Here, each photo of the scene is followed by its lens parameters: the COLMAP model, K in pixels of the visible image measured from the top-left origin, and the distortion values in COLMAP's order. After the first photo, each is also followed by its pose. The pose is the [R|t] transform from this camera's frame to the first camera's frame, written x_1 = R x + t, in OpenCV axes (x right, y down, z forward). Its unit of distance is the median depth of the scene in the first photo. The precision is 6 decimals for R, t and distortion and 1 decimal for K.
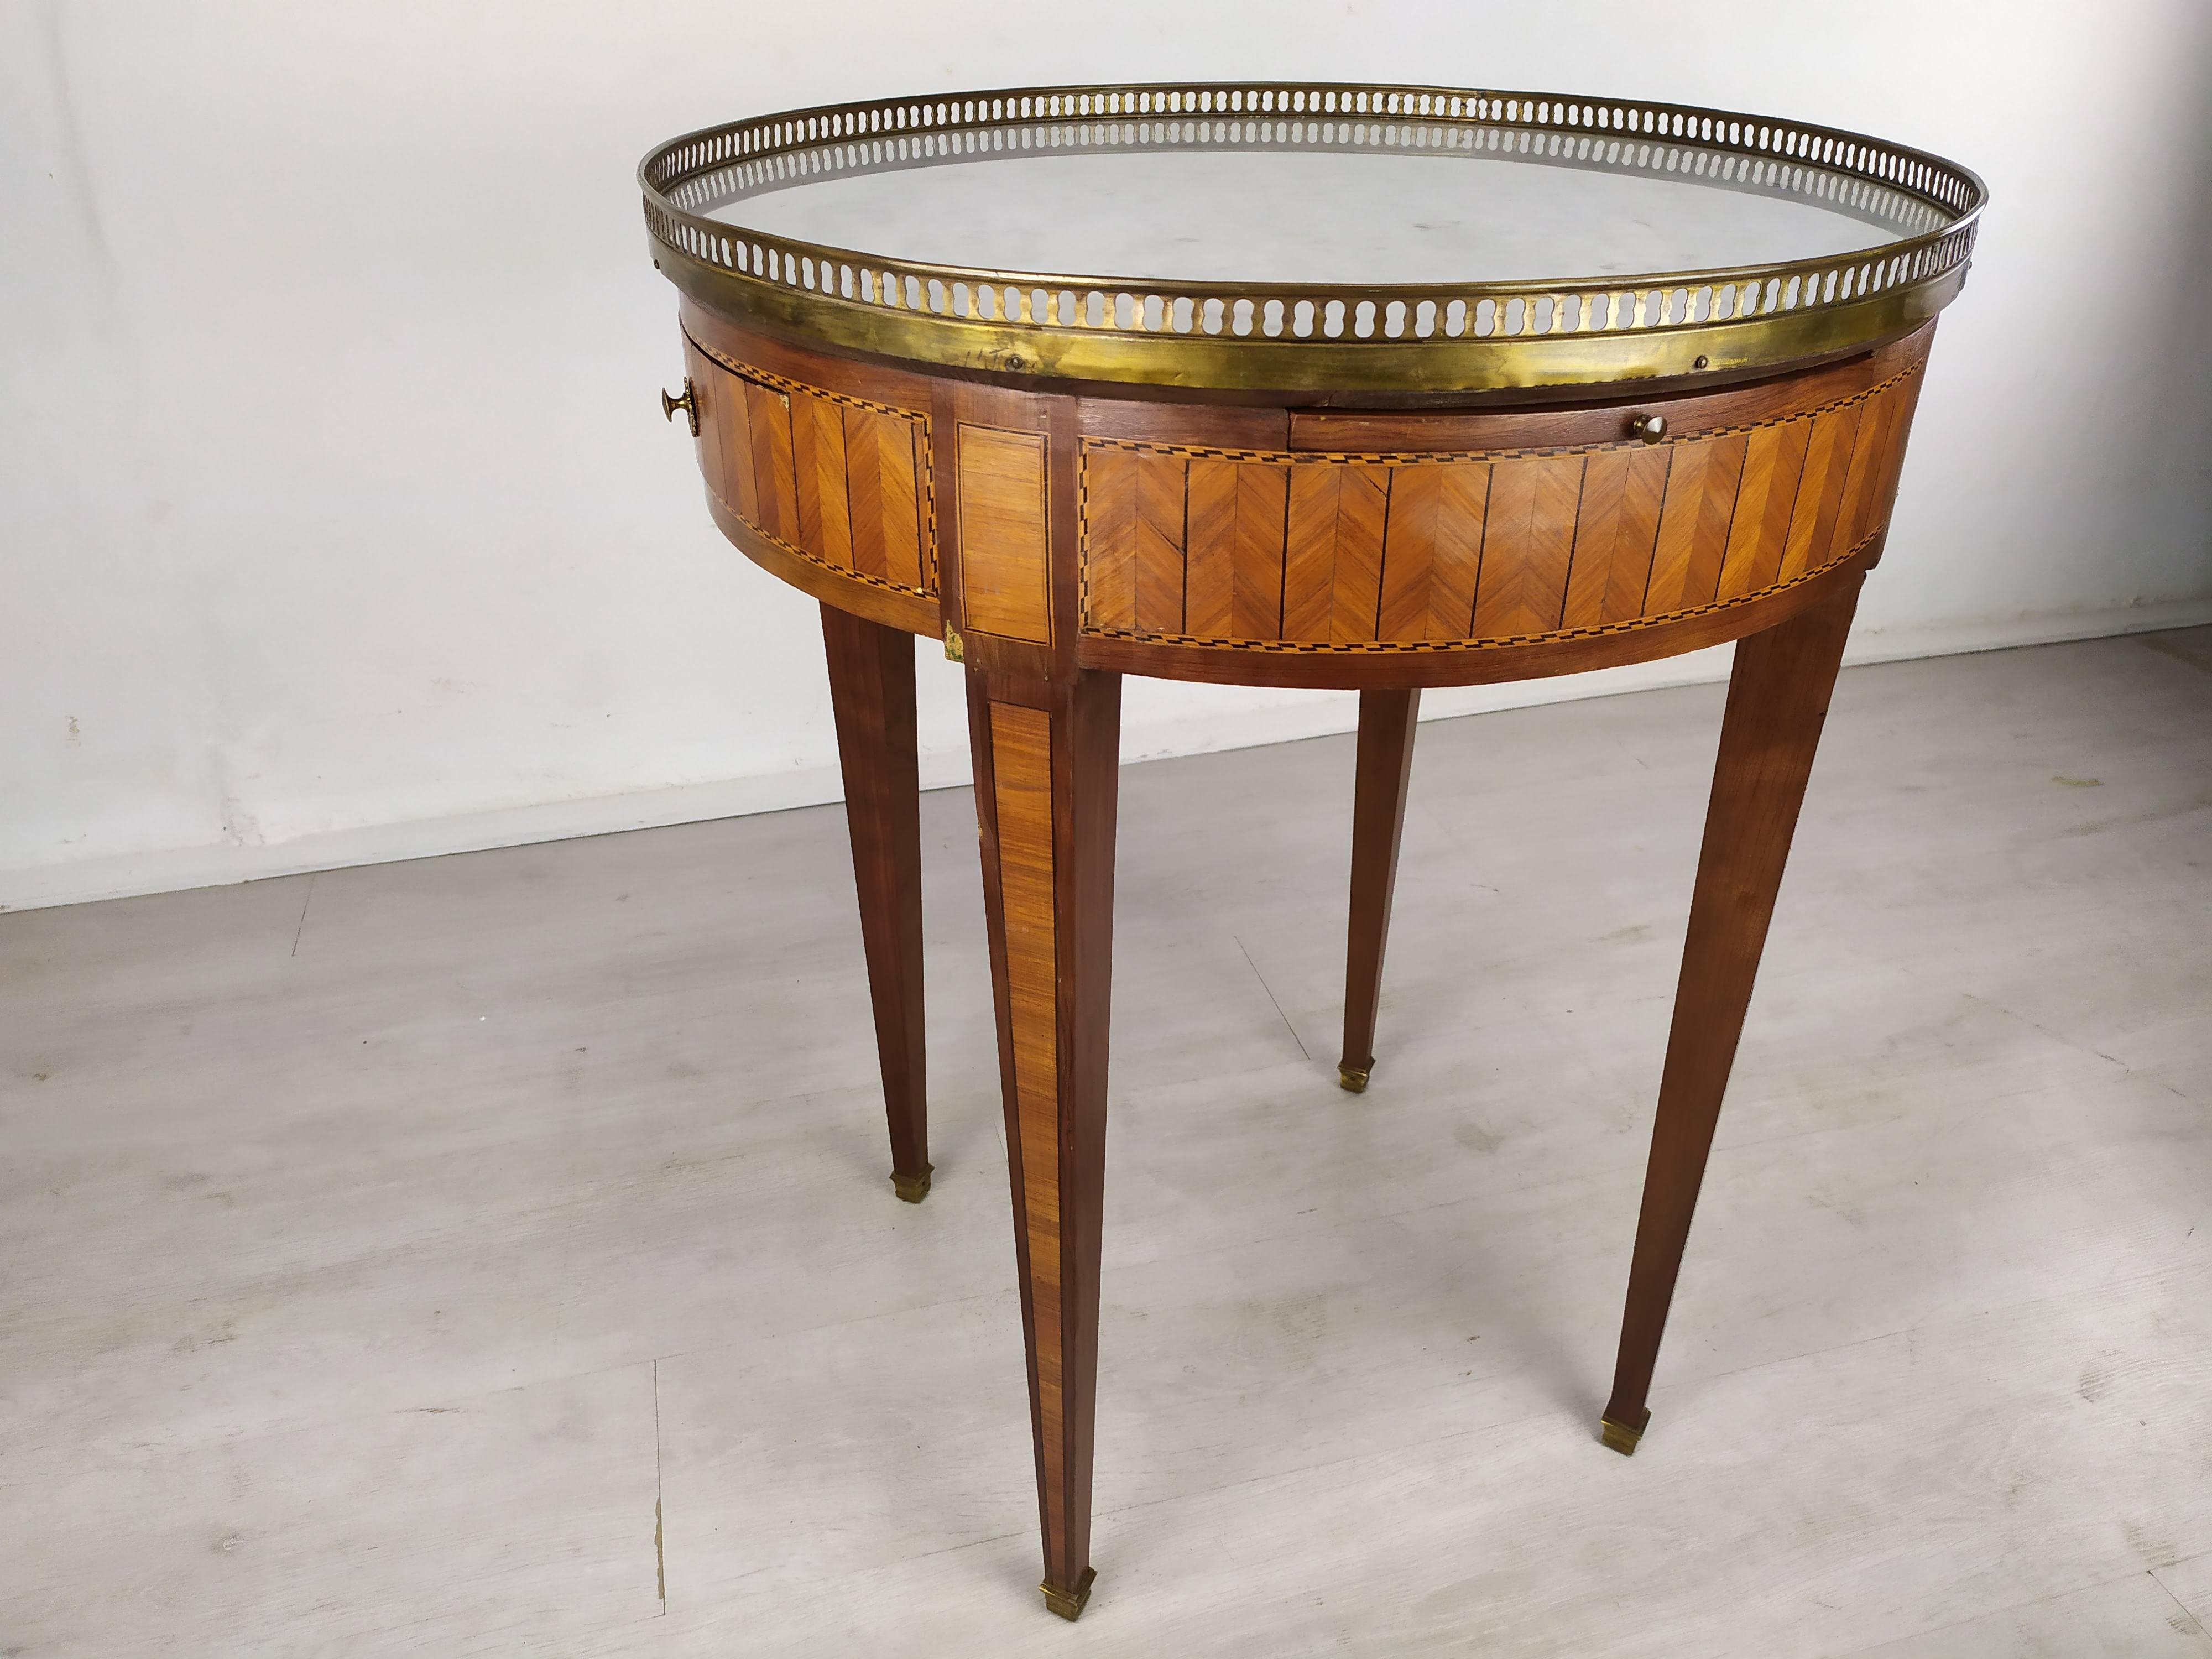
lens RADIAL K [[1697.7, 0, 1106.0], [0, 1697.7, 829.5], [0, 0, 1]] dist [0.038287, -0.005543]
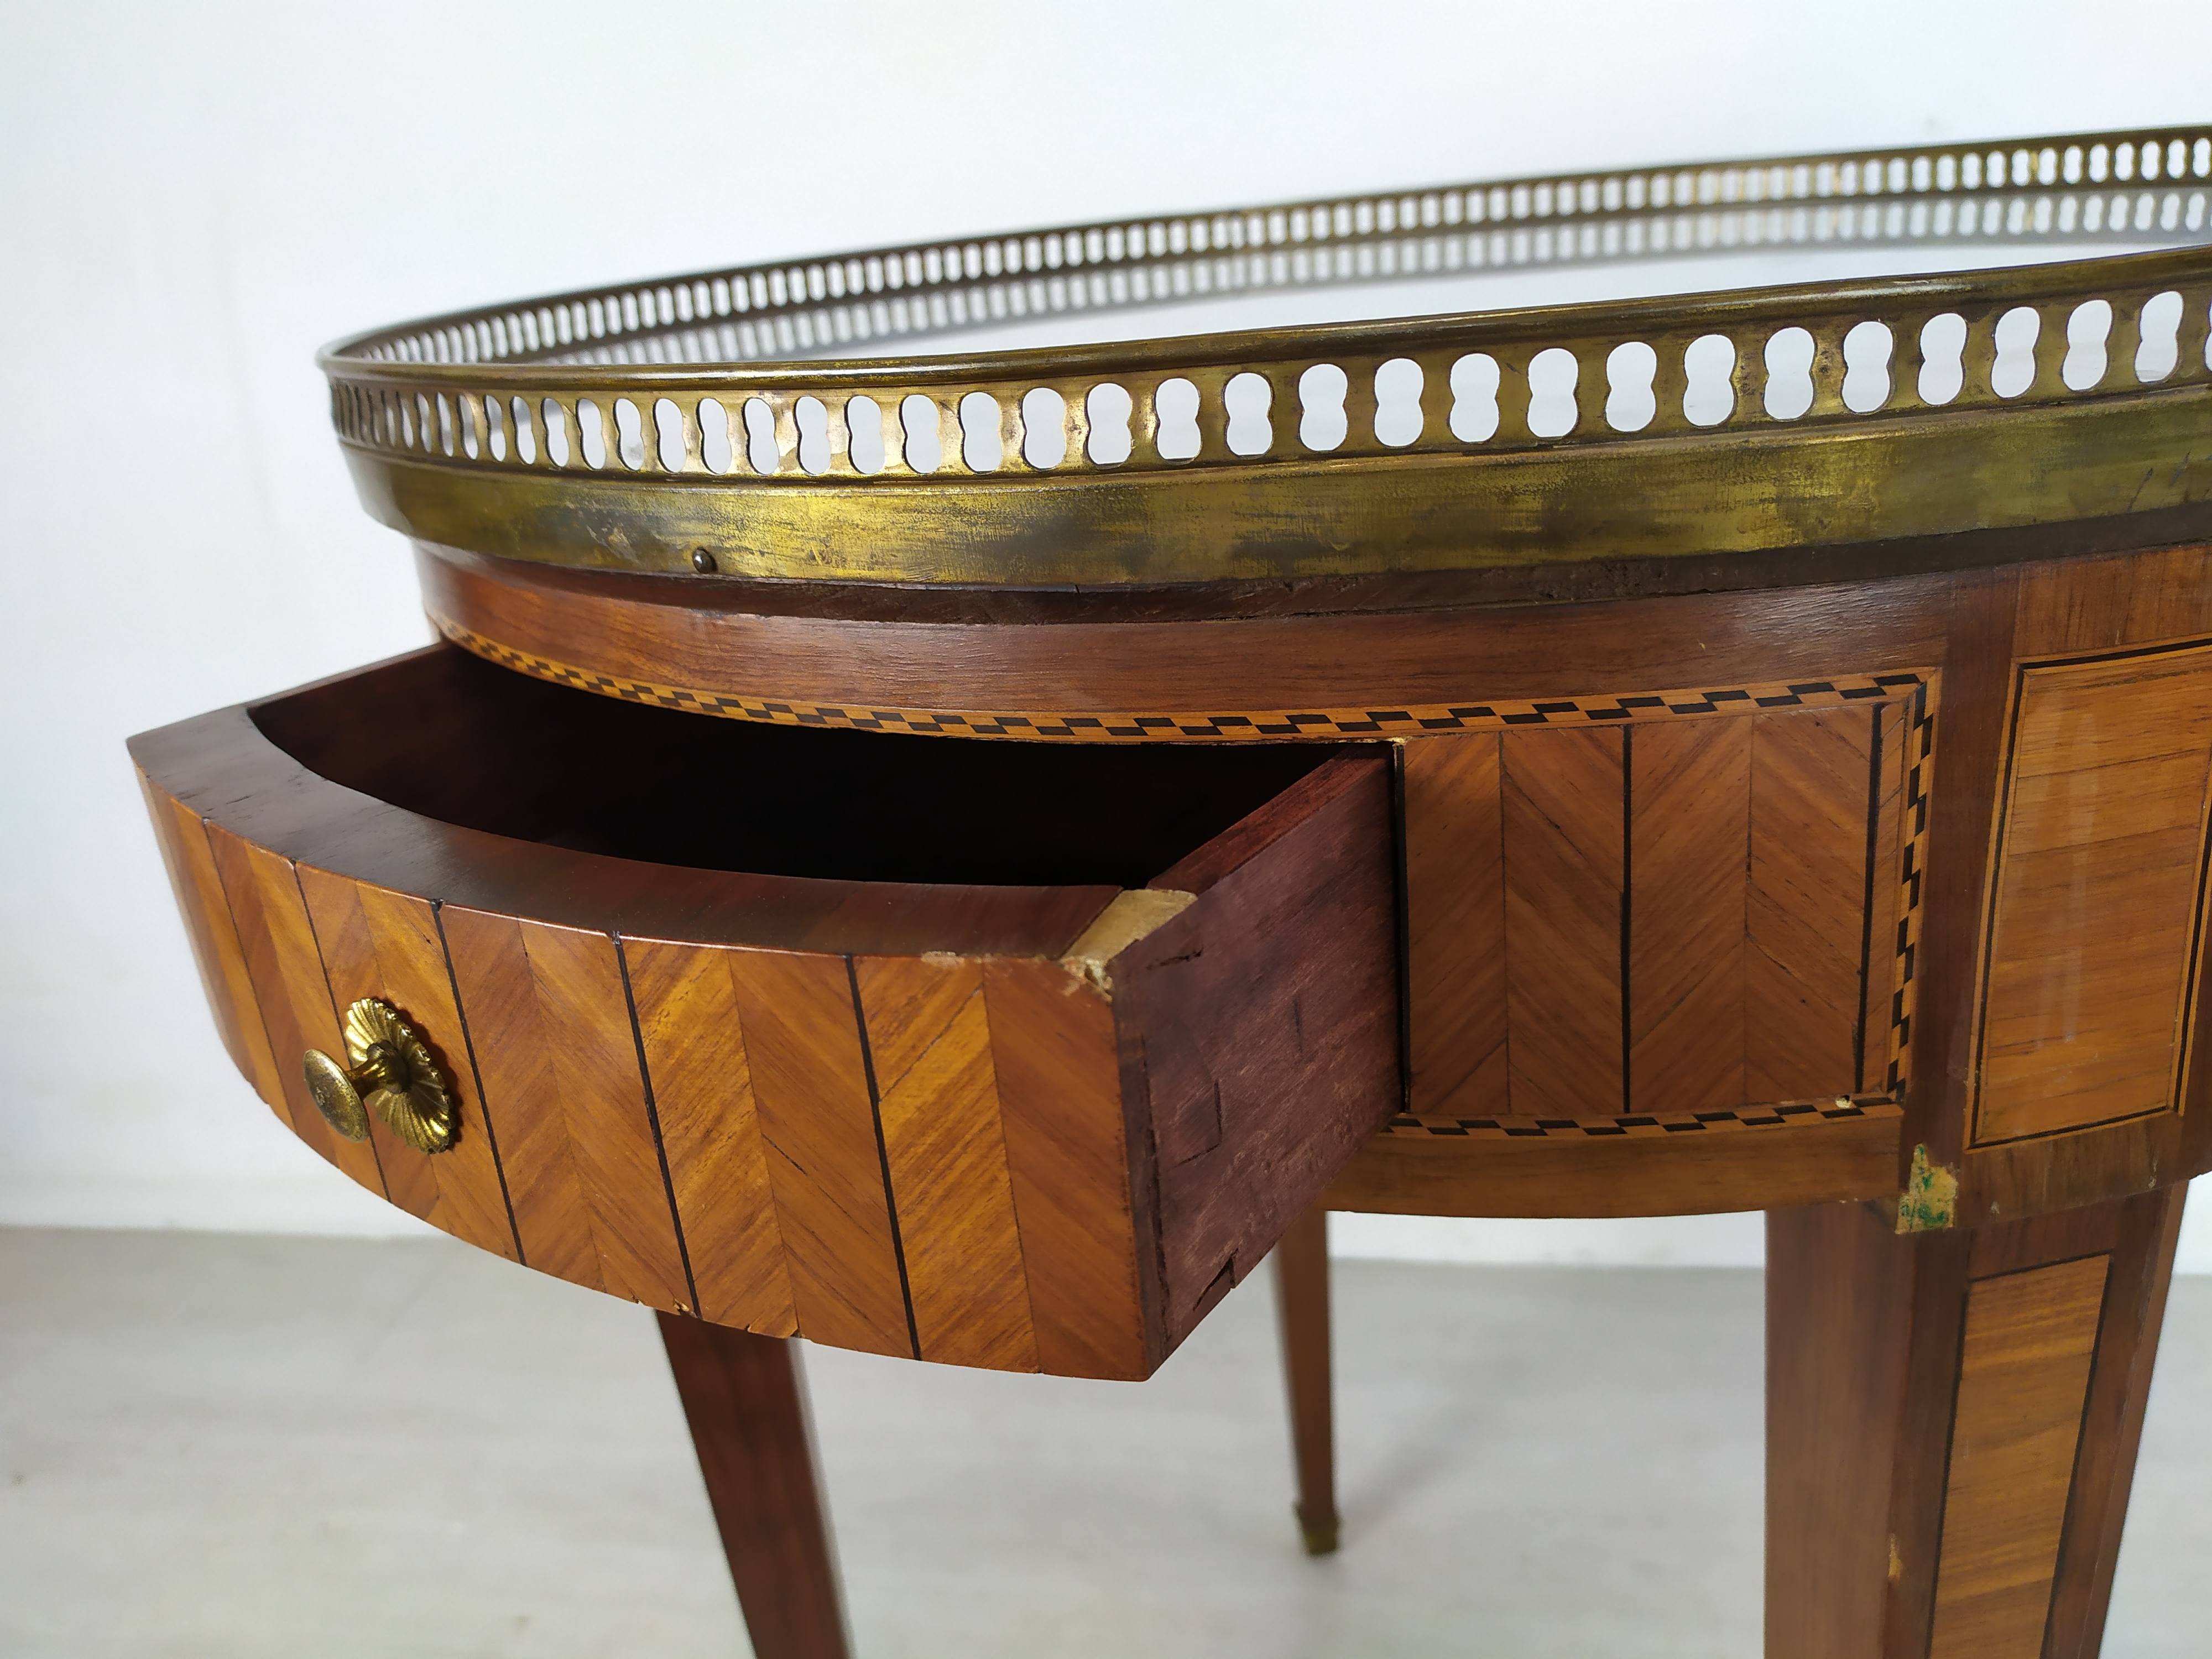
lens RADIAL K [[1741.8, 0, 1096.7], [0, 1741.8, 804.9], [0, 0, 1]] dist [-0.014882, -0.015816]
pose [[0.811589, -0.273616, 0.516195, -0.476174], [0.364638, 0.927564, -0.081635, -0.252040], [-0.456467, 0.254479, 0.852572, 0.752270]]
